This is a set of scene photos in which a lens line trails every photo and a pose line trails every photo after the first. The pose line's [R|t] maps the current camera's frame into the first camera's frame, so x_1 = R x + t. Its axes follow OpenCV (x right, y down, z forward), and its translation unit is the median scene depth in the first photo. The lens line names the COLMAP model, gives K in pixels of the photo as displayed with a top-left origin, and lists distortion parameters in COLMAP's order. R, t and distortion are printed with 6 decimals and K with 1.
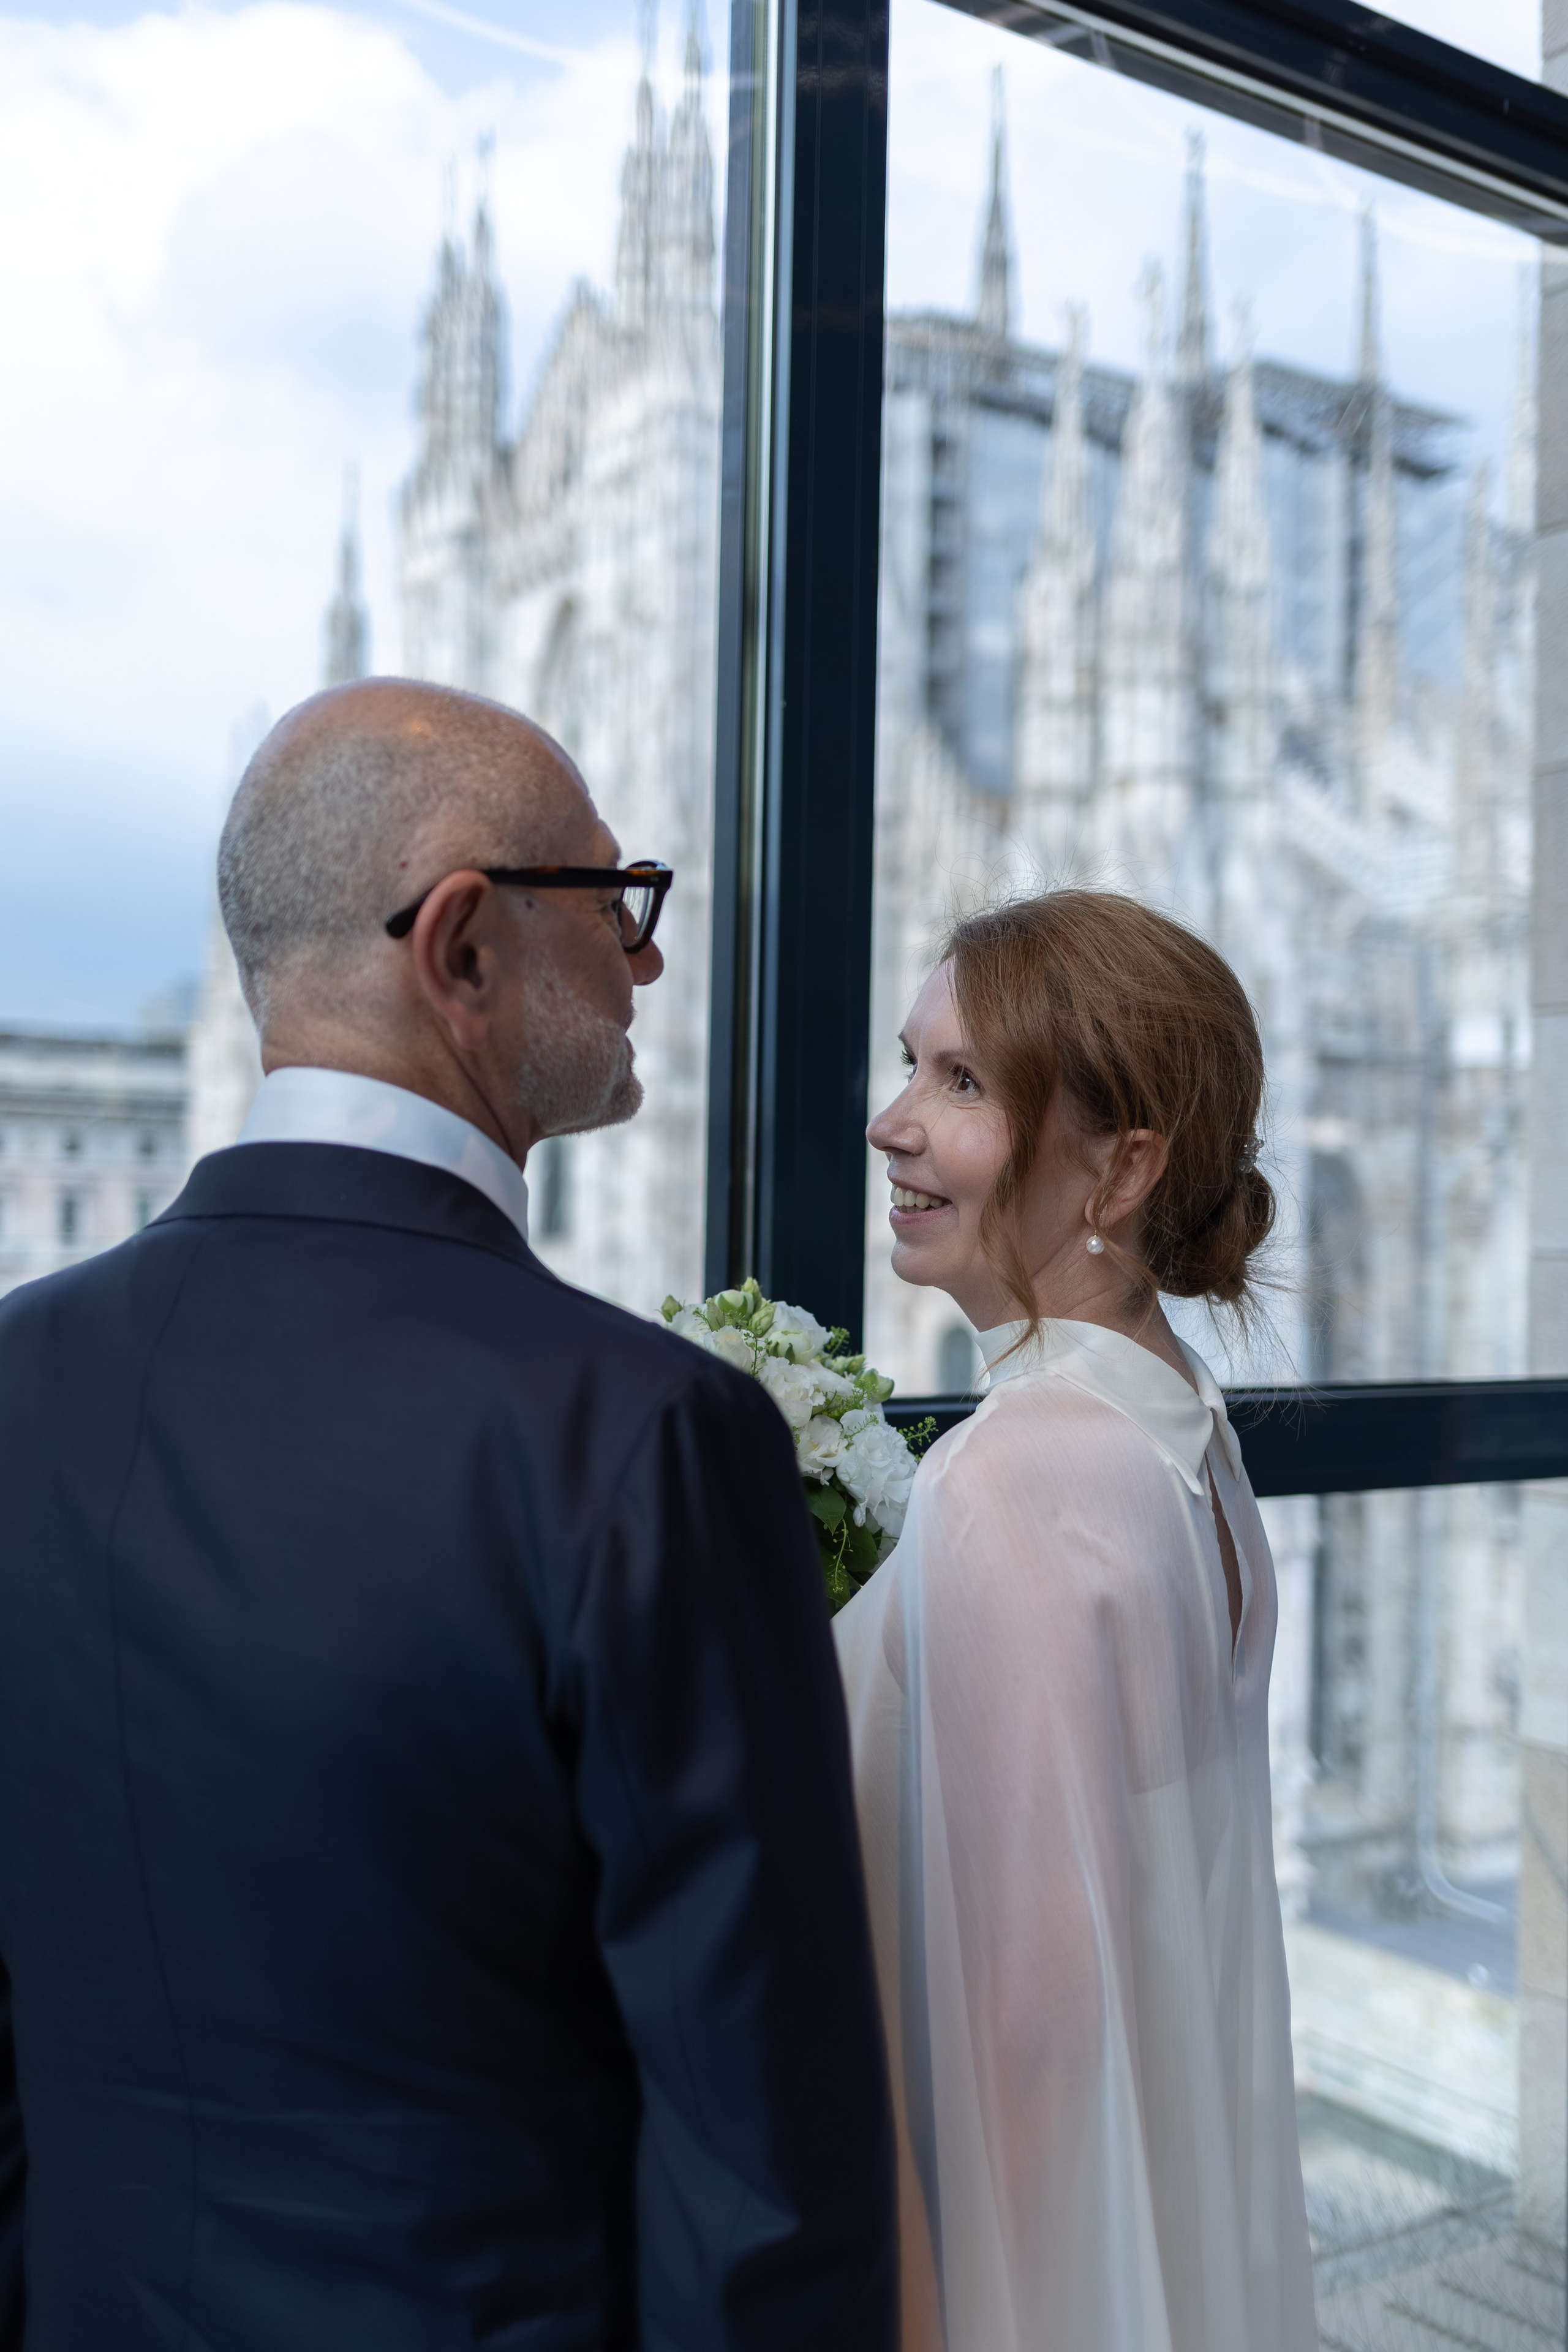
lens RADIAL K [[2246.7, 0, 784.0], [0, 2246.7, 1176.0], [0, 0, 1]] dist [0.006192, -0.009352]
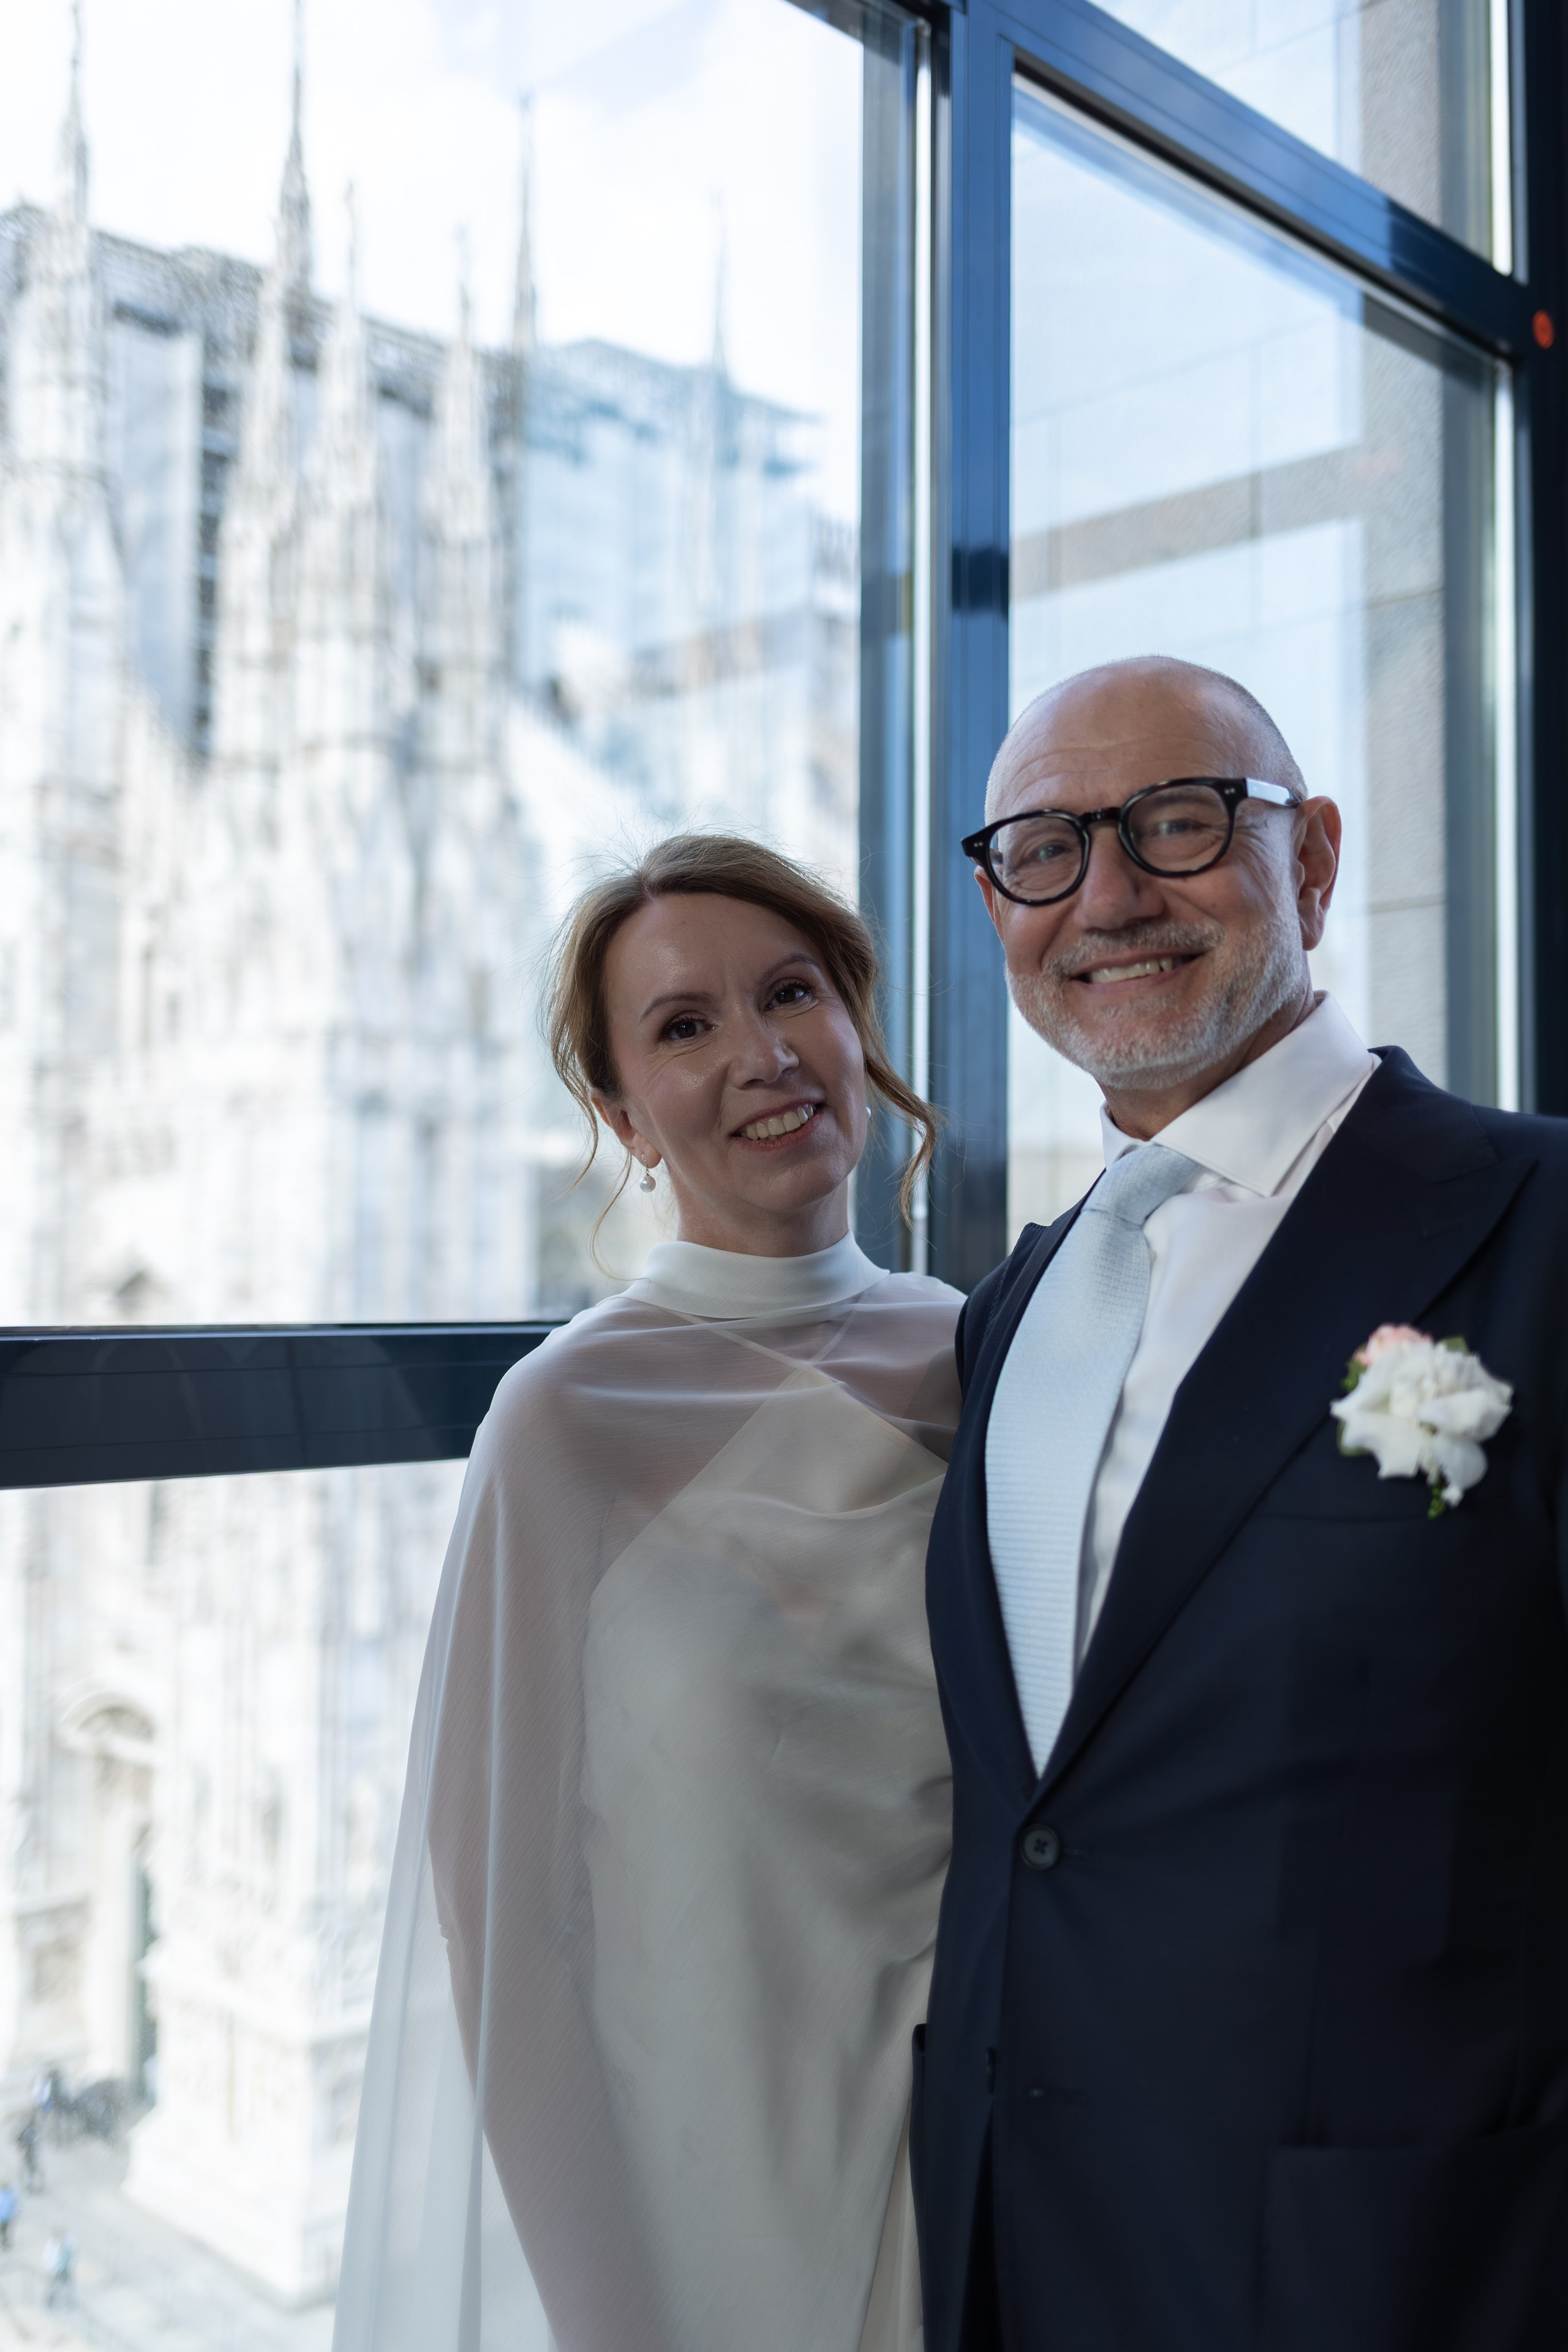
lens RADIAL K [[2209.4, 0, 784.0], [0, 2209.4, 1176.0], [0, 0, 1]] dist [-0.001656, 0.001753]
pose [[0.982160, -0.004331, 0.187998, 0.152681], [0.007472, 0.999844, -0.016001, 0.006692], [-0.187899, 0.017120, 0.982039, 0.106663]]
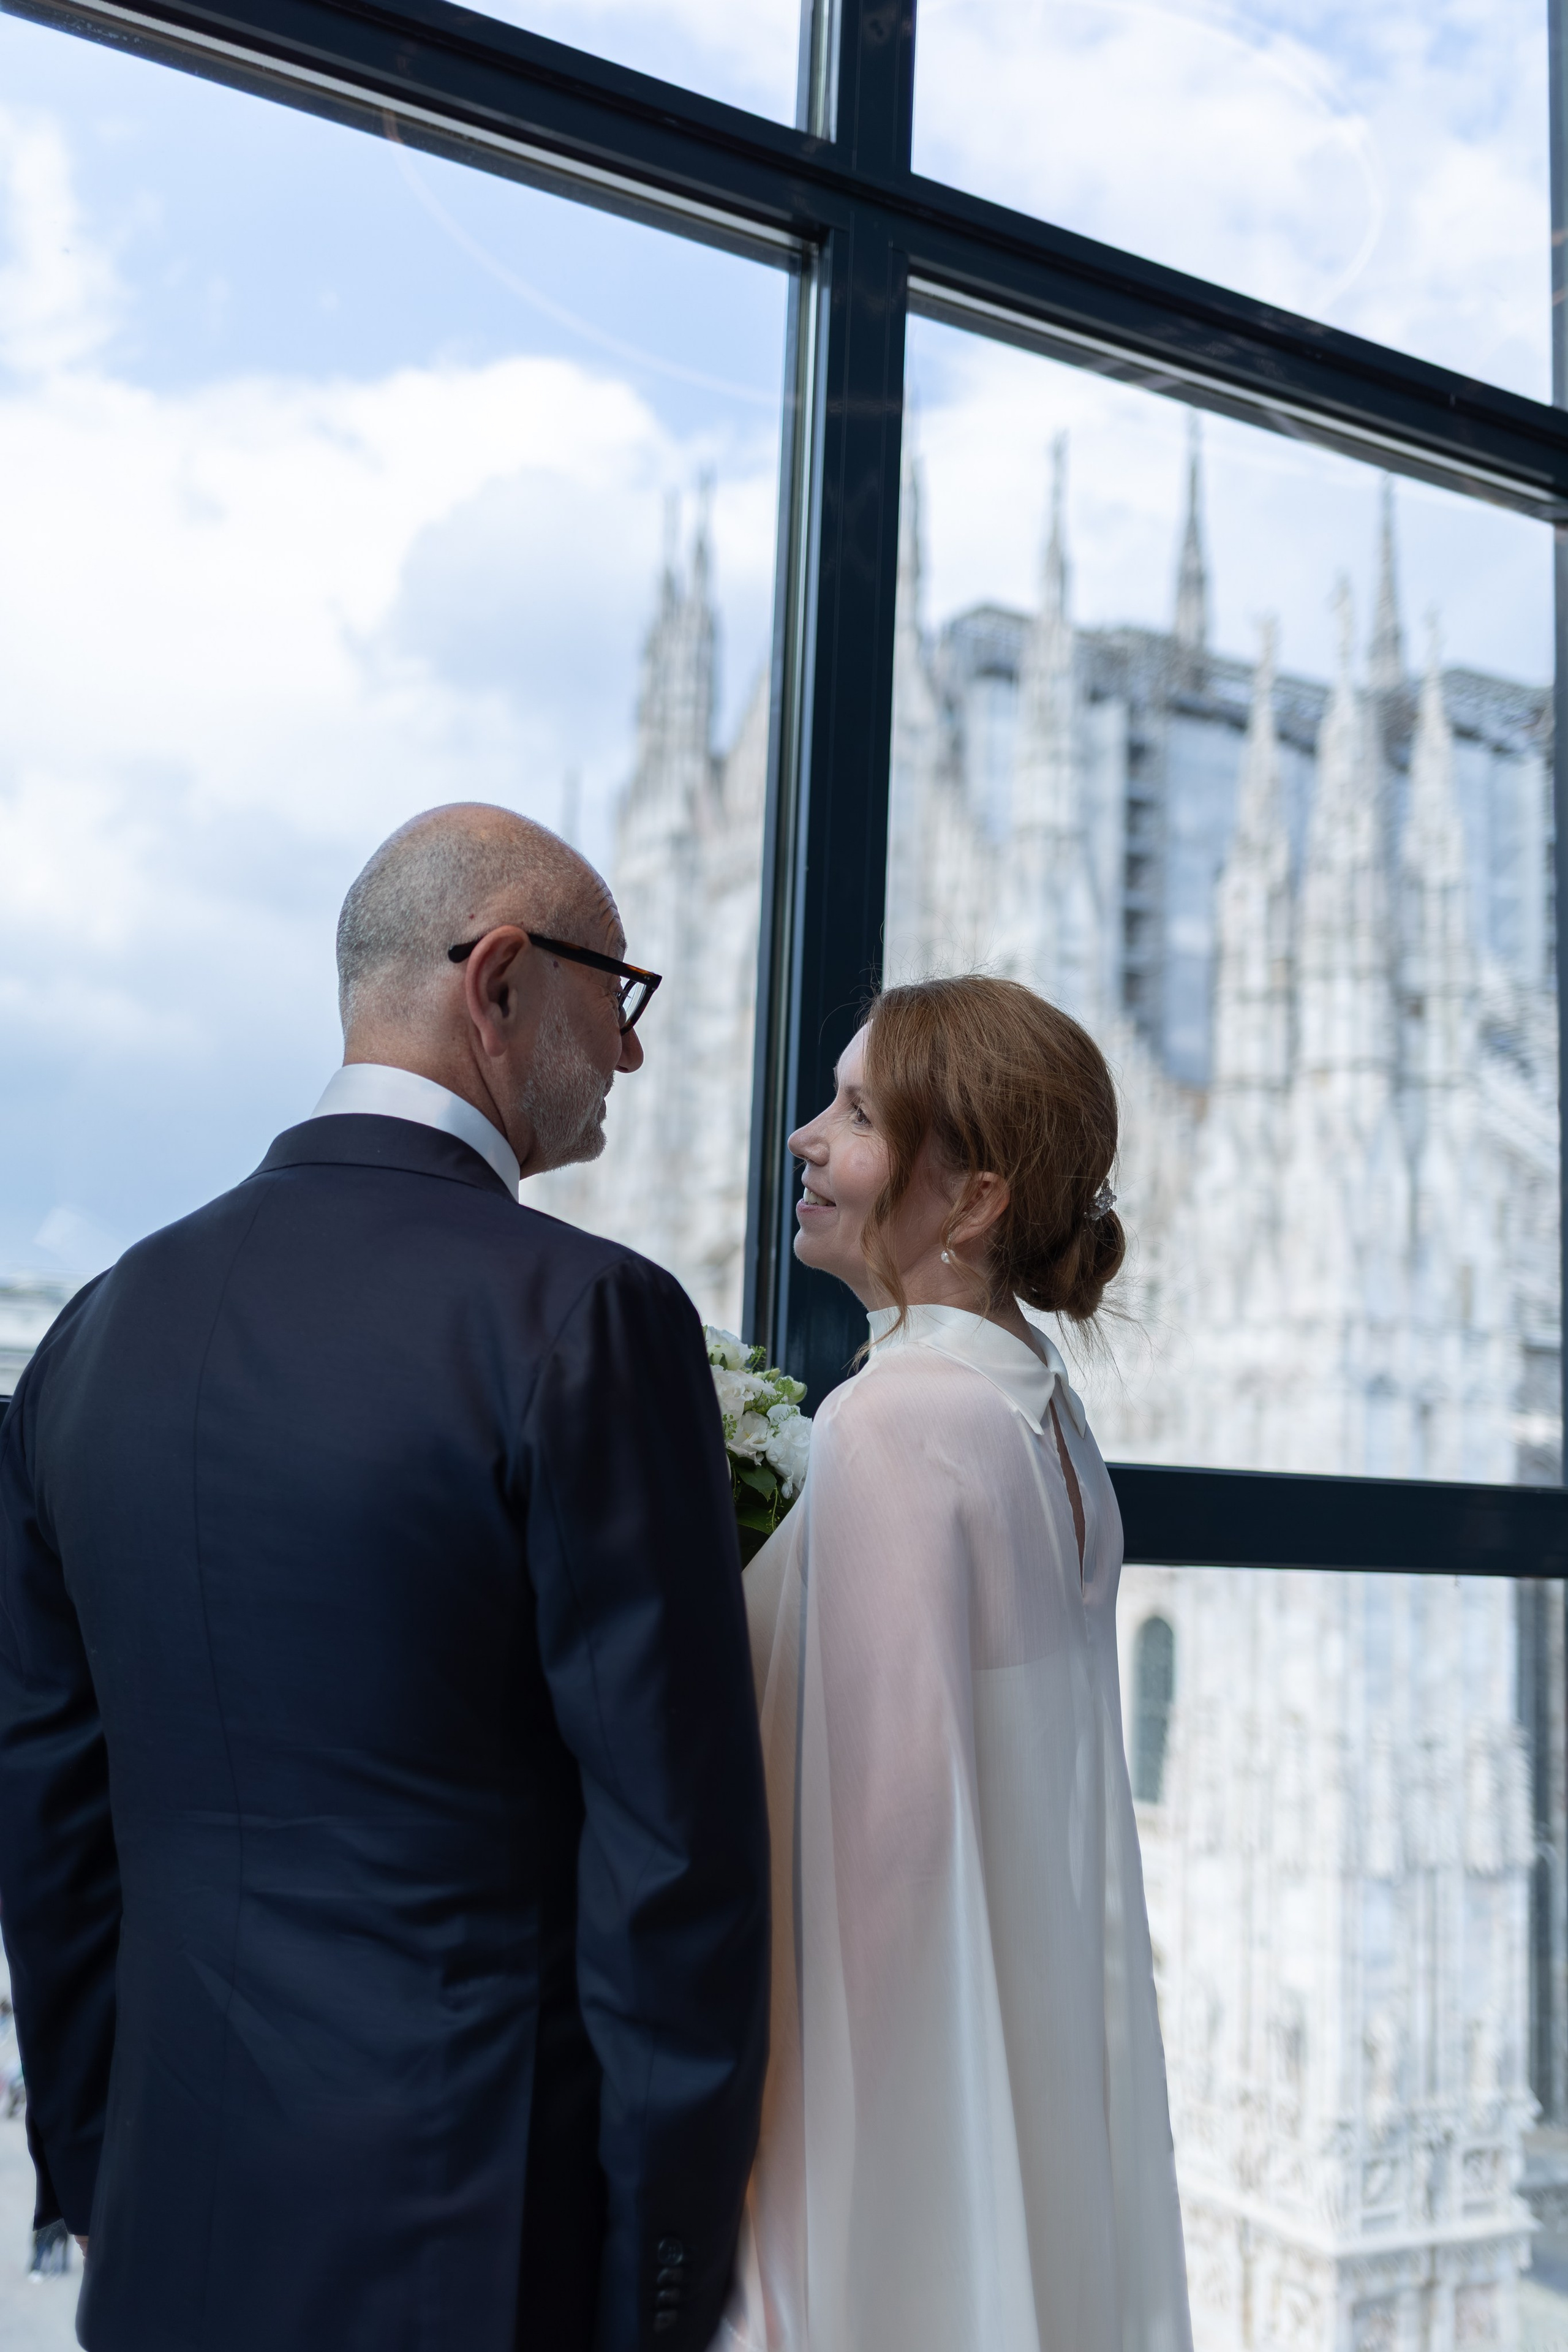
lens RADIAL K [[2246.7, 0, 784.0], [0, 2246.7, 1176.0], [0, 0, 1]] dist [0.006192, -0.009352]
pose [[0.995880, 0.008582, -0.090269, 0.003494], [-0.020120, 0.991609, -0.127697, 0.003289], [0.088416, 0.128988, 0.987697, -0.006420]]
